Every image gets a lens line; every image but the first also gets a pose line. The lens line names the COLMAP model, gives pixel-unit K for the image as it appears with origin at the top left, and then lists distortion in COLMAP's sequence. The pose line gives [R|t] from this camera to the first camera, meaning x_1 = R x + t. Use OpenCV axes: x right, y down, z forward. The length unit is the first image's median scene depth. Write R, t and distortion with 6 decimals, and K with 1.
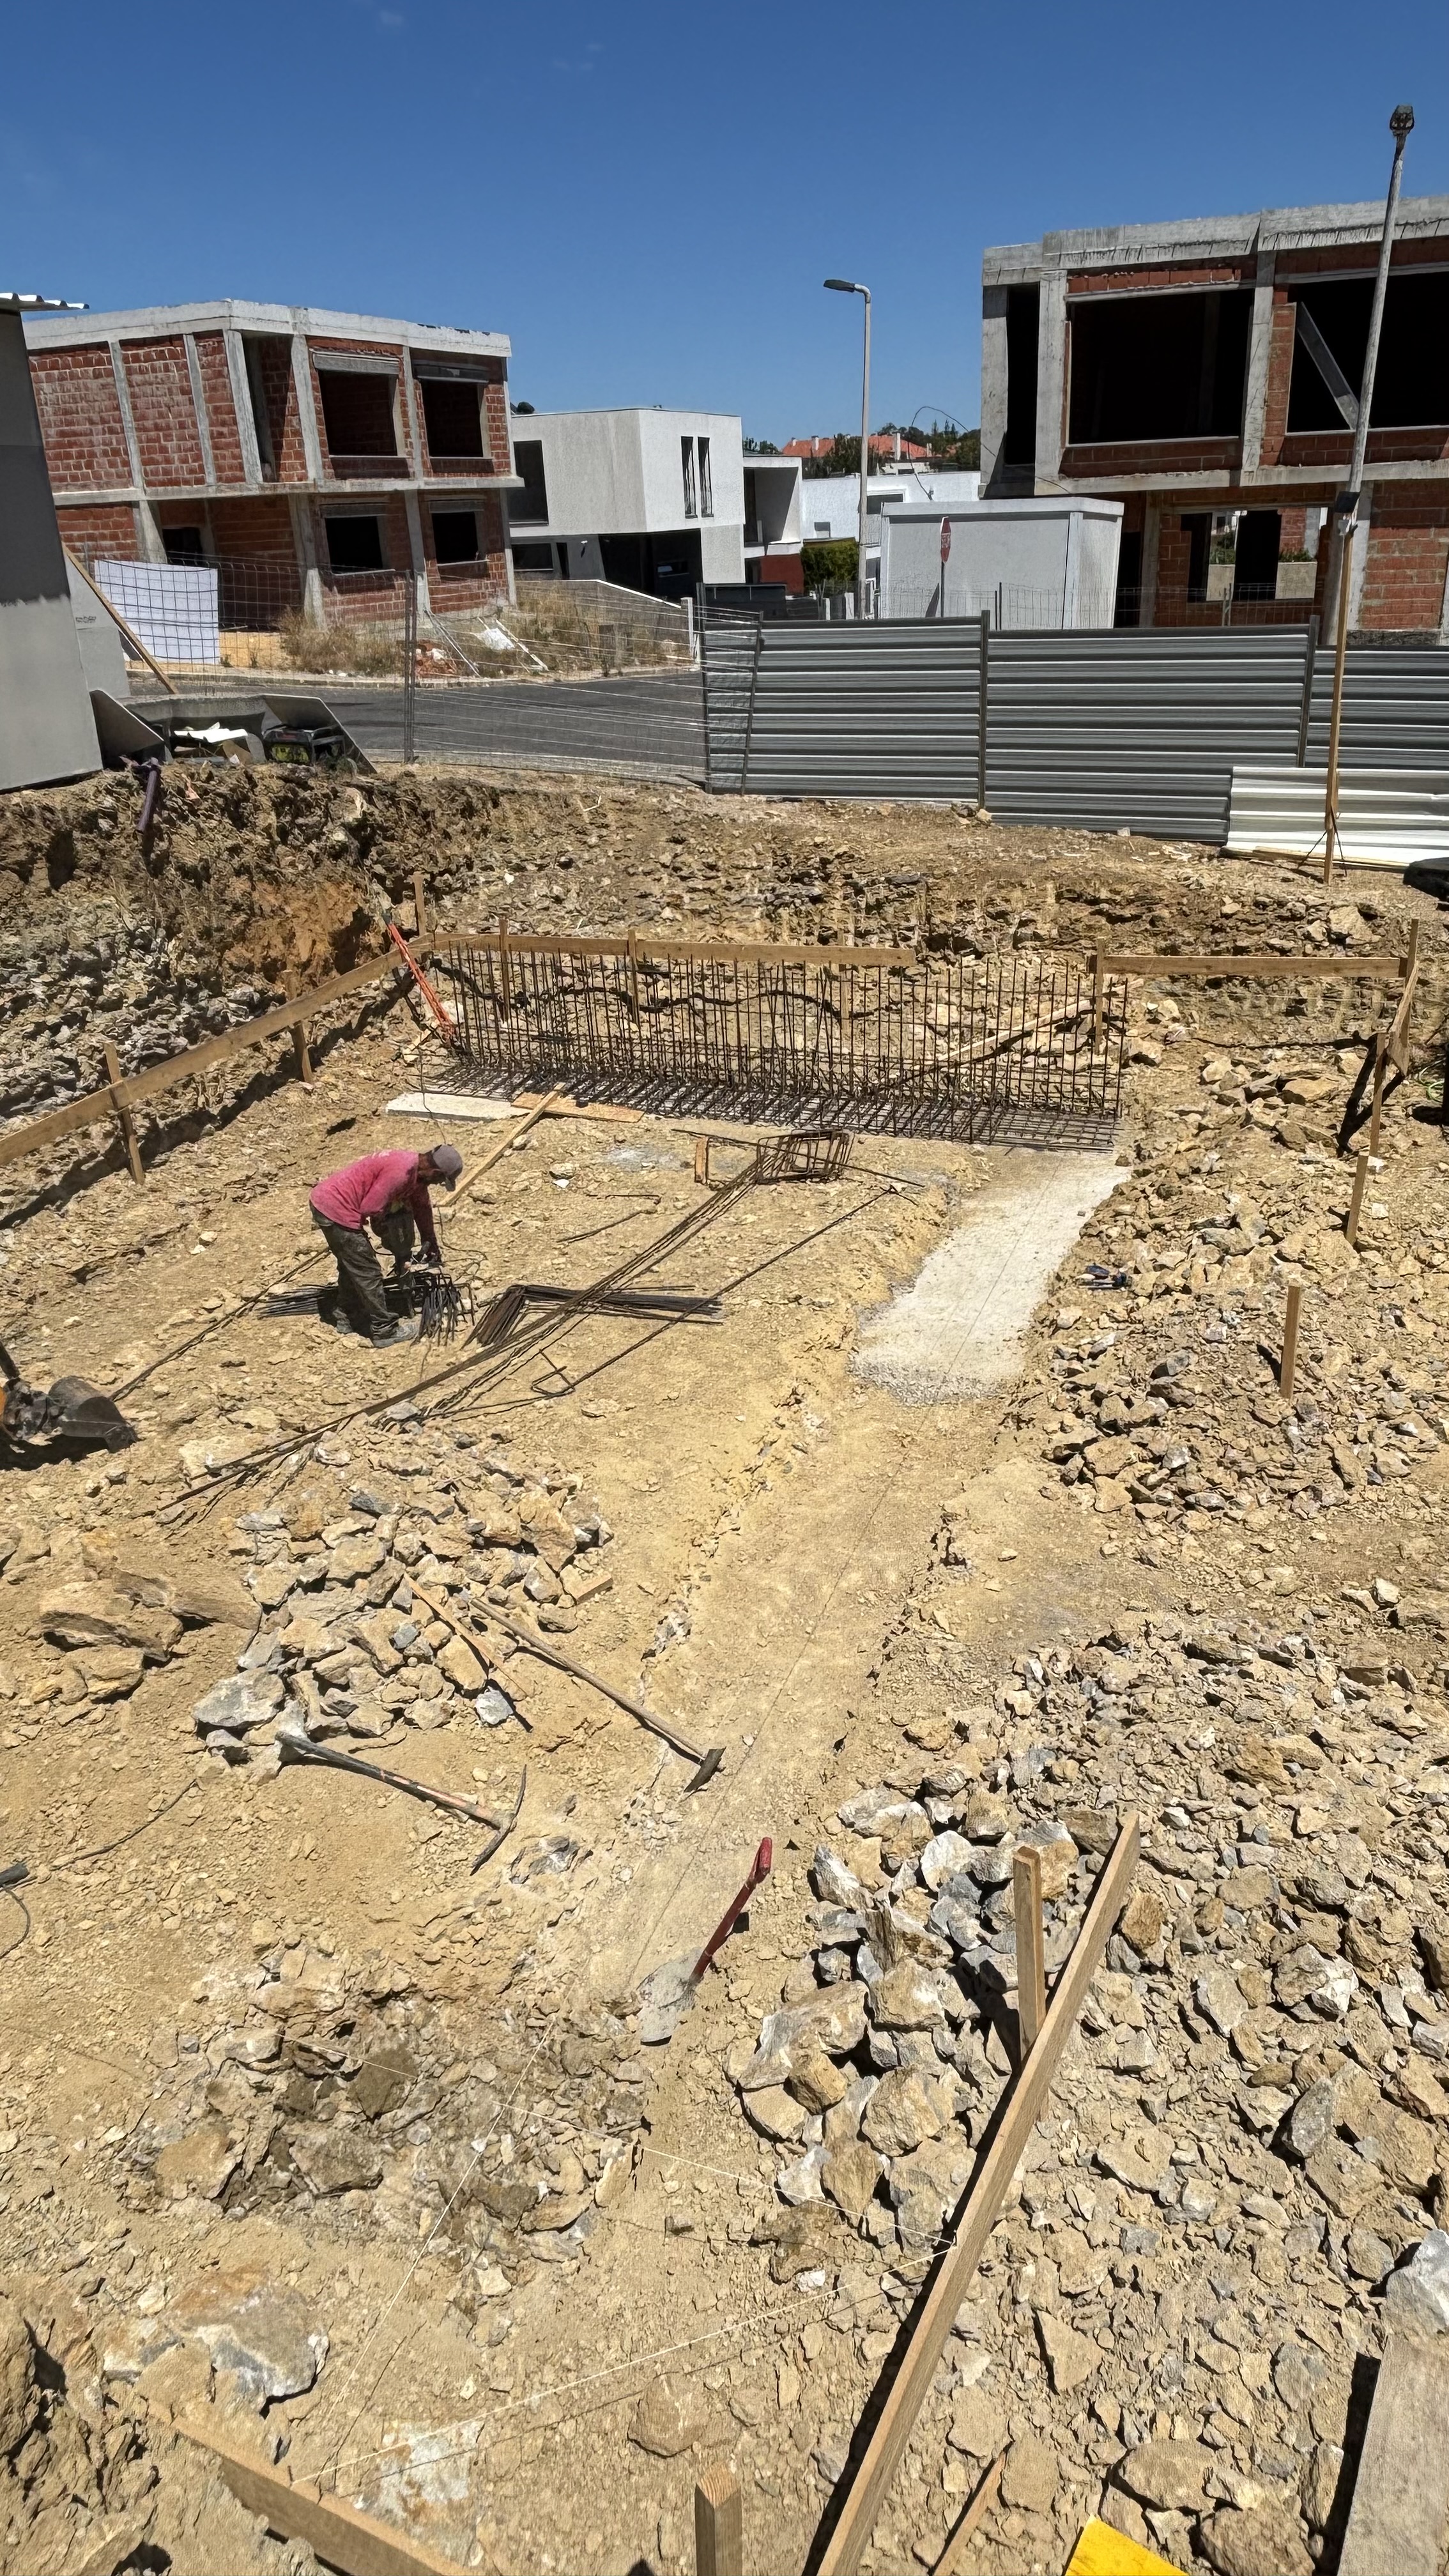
lens RADIAL K [[1654.1, 0, 725.2], [0, 1654.1, 1296.5], [0, 0, 1]] dist [-0.000263, -0.012287]
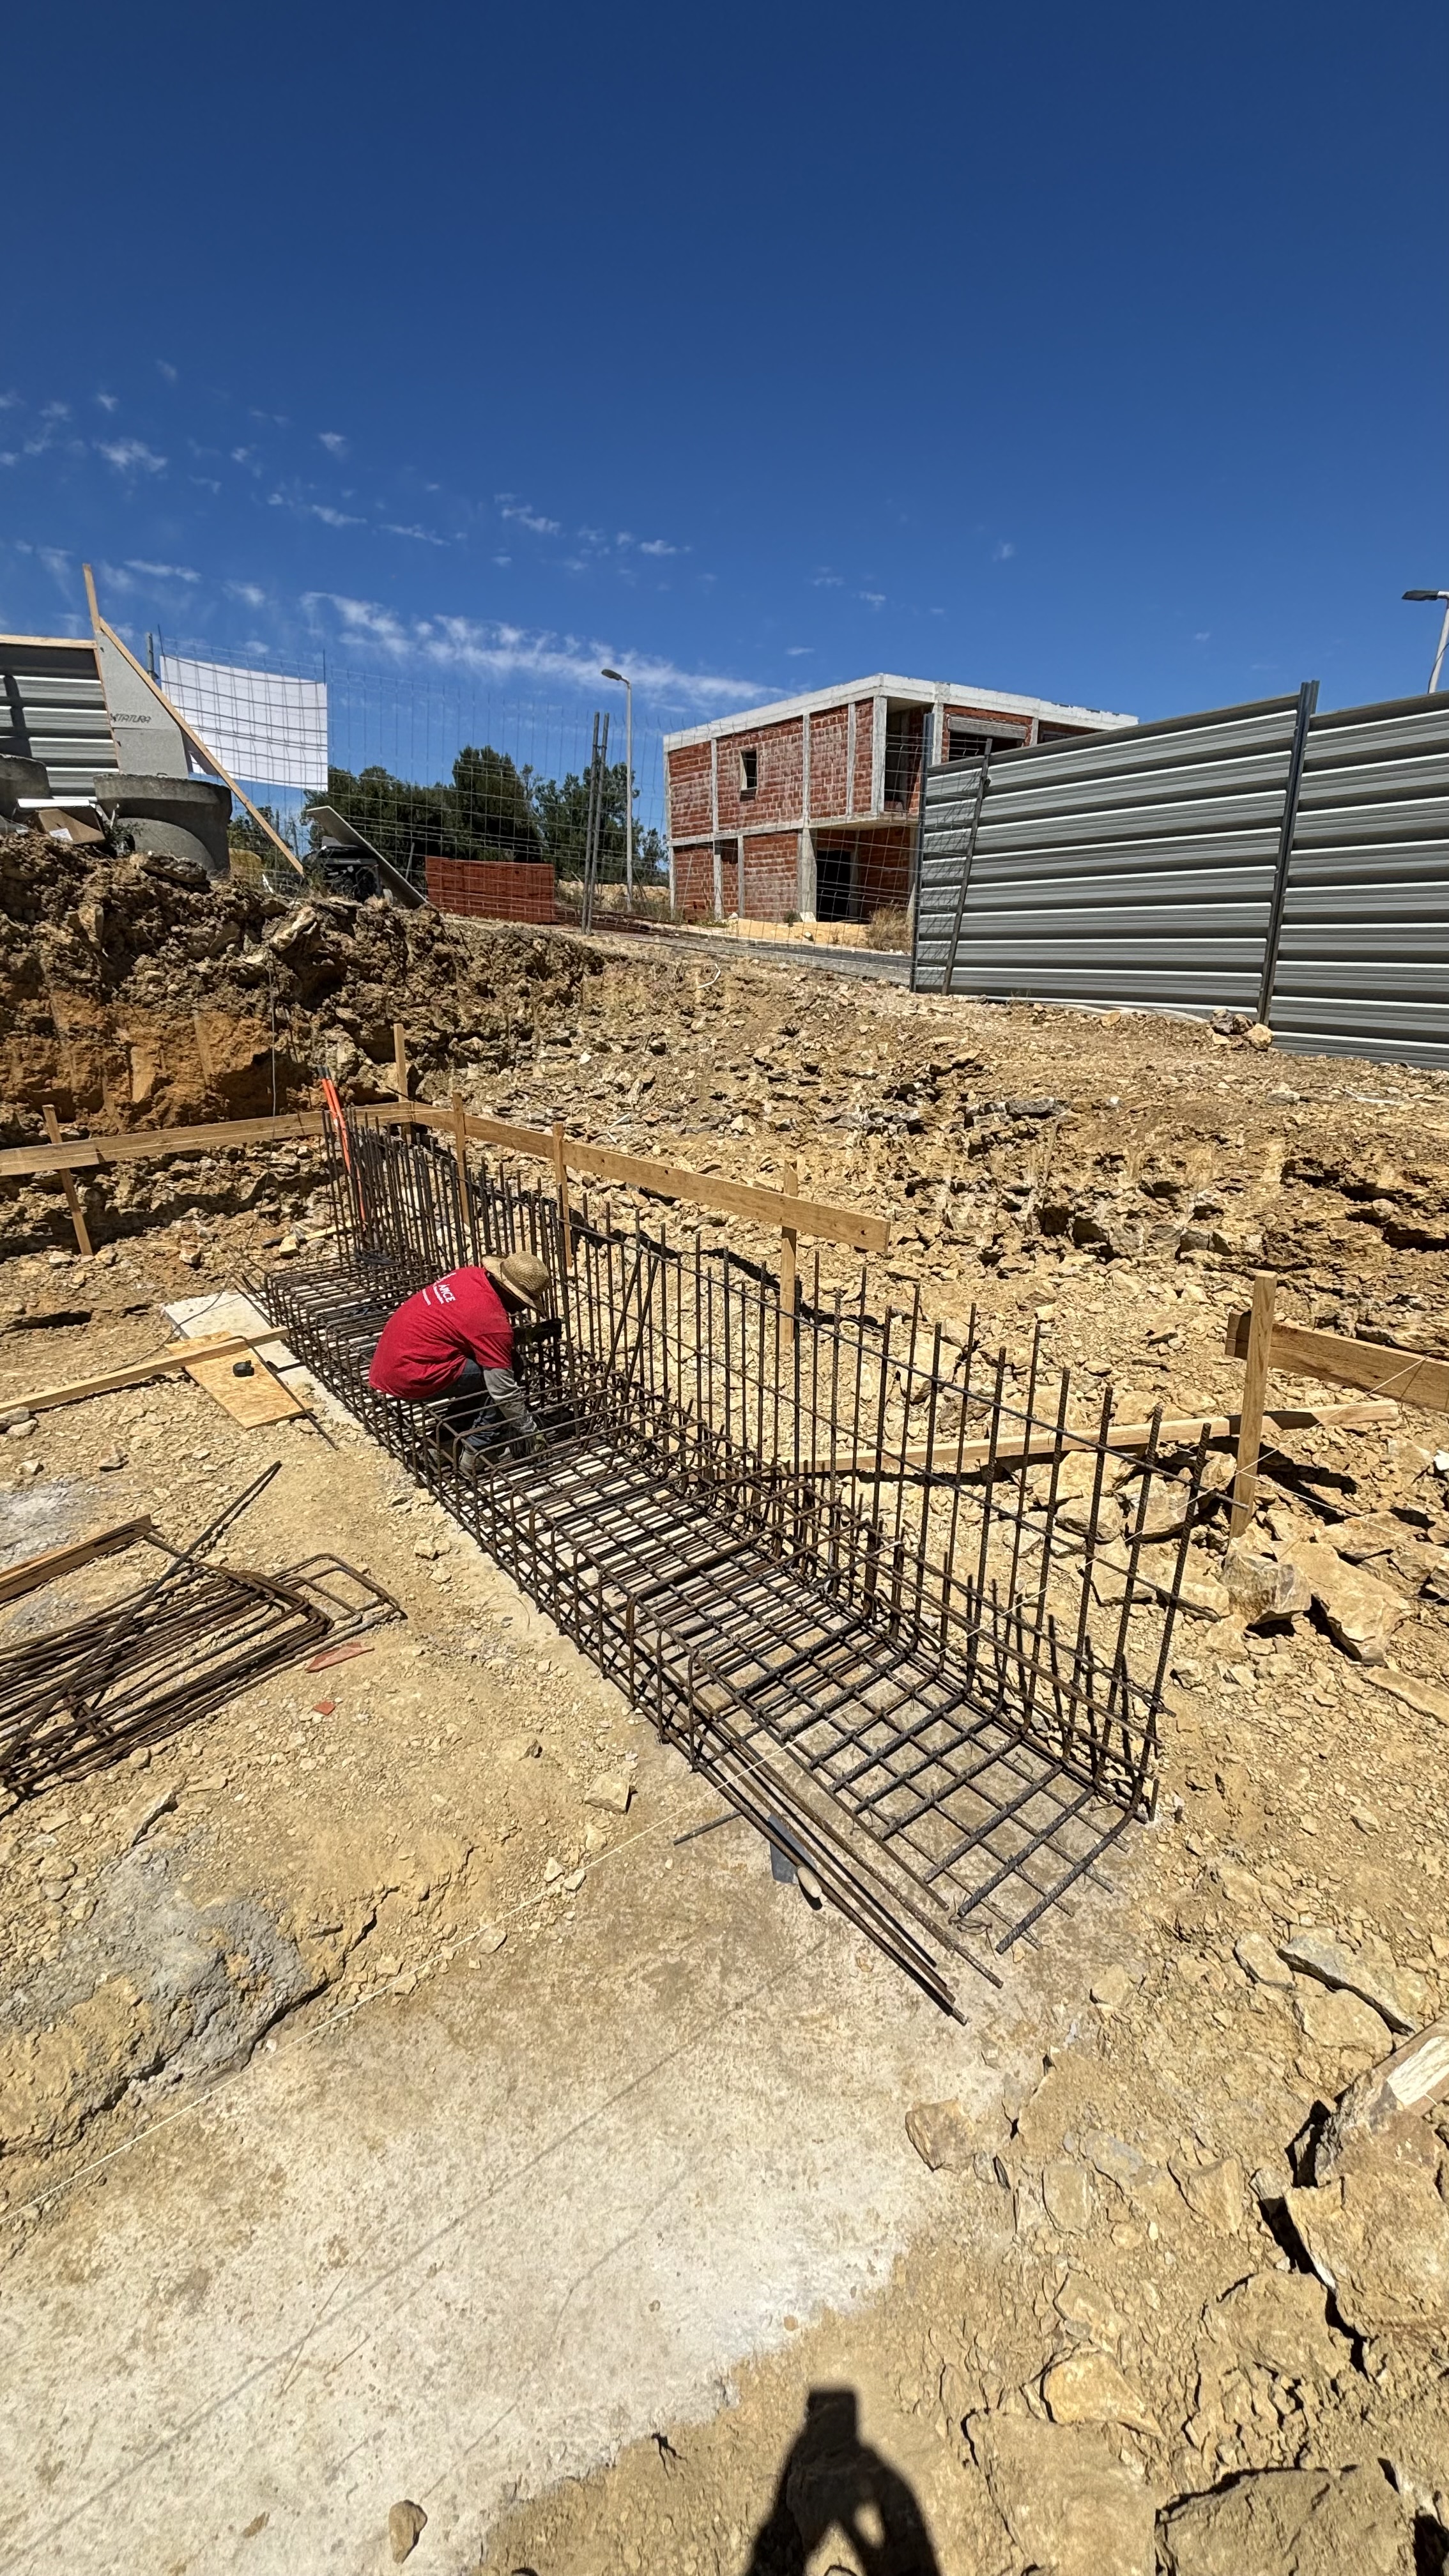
lens RADIAL K [[1022.3, 0, 727.4], [0, 1022.3, 1274.3], [0, 0, 1]] dist [-0.002933, 0.001153]
pose [[0.845801, 0.195818, -0.496262, 0.206915], [-0.247398, 0.968102, -0.039652, -0.153564], [0.472668, 0.156312, 0.867267, 0.640558]]
